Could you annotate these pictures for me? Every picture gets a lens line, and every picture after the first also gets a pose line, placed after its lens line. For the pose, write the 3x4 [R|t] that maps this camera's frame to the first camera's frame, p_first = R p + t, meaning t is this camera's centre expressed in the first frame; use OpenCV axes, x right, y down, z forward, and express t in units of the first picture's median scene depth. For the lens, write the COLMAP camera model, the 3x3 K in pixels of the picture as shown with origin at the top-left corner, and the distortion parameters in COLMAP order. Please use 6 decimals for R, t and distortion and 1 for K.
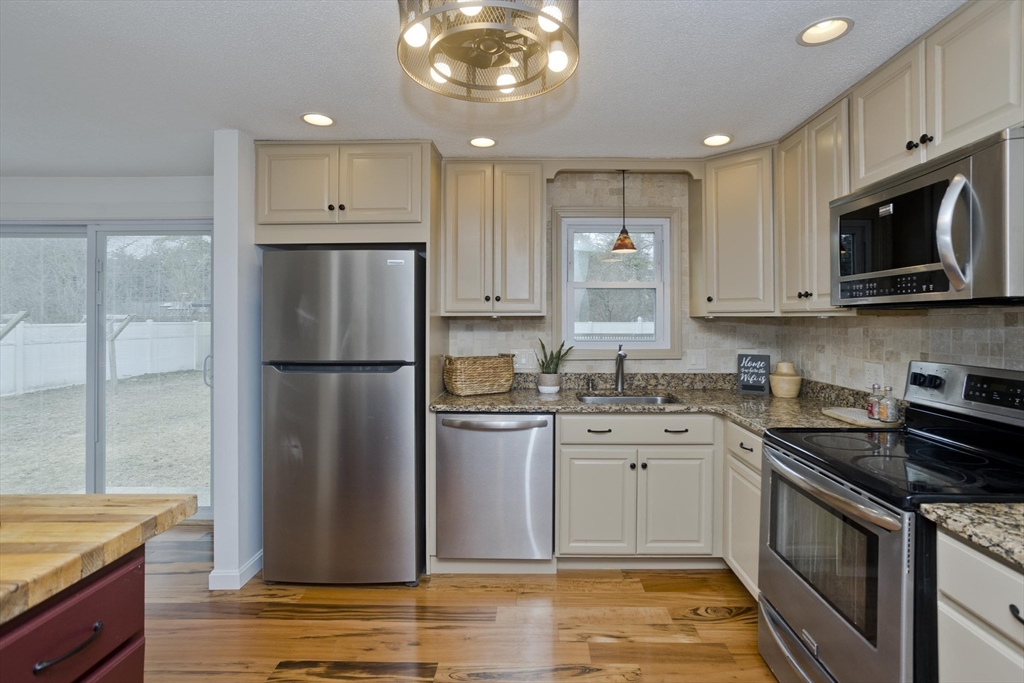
lens RADIAL K [[501.1, 0, 539.3], [0, 501.1, 319.5], [0, 0, 1]] dist [-0.041685, 0.023656]
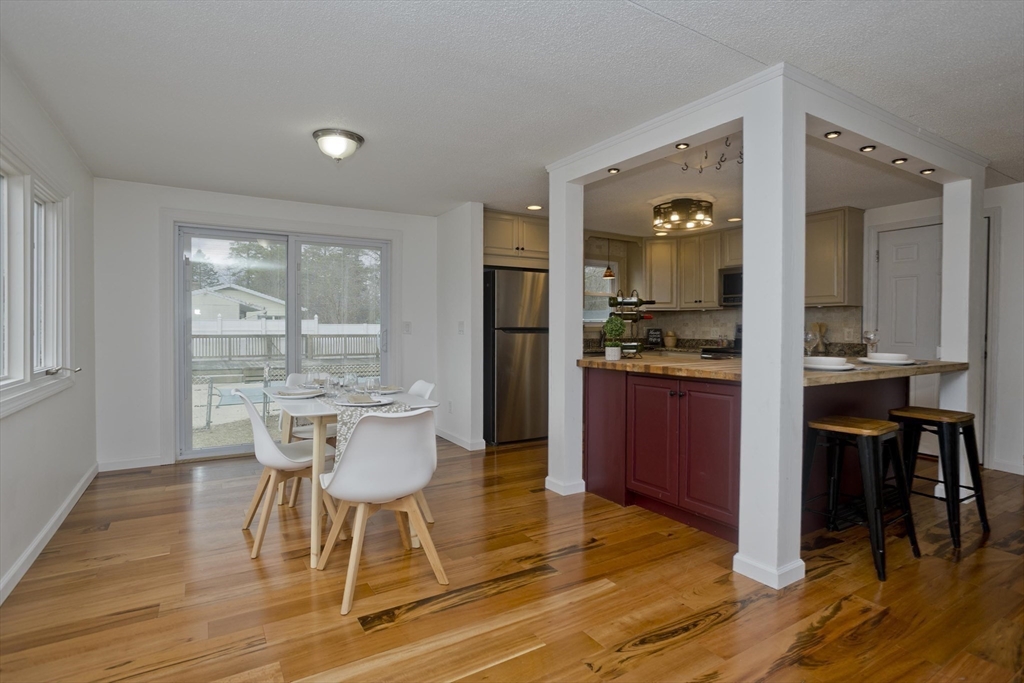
lens RADIAL K [[501.1, 0, 512.9], [0, 501.1, 336.3], [0, 0, 1]] dist [-0.041685, 0.023656]
pose [[0.850656, -0.009798, 0.525632, -1.342334], [0.000077, 0.999829, 0.018512, 0.068746], [-0.525723, -0.015707, 0.850511, -0.570998]]
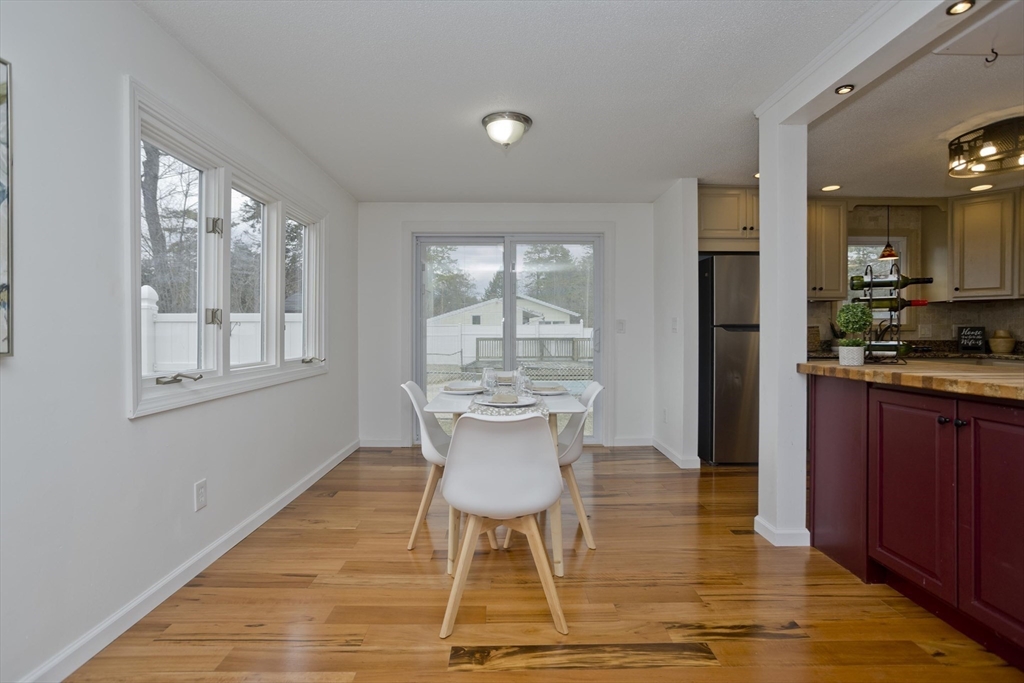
lens RADIAL K [[501.1, 0, 522.3], [0, 501.1, 335.5], [0, 0, 1]] dist [-0.041685, 0.023656]
pose [[0.999107, -0.001096, 0.042248, -1.076129], [0.000775, 0.999971, 0.007603, 0.092470], [-0.042255, -0.007564, 0.999078, -0.469325]]
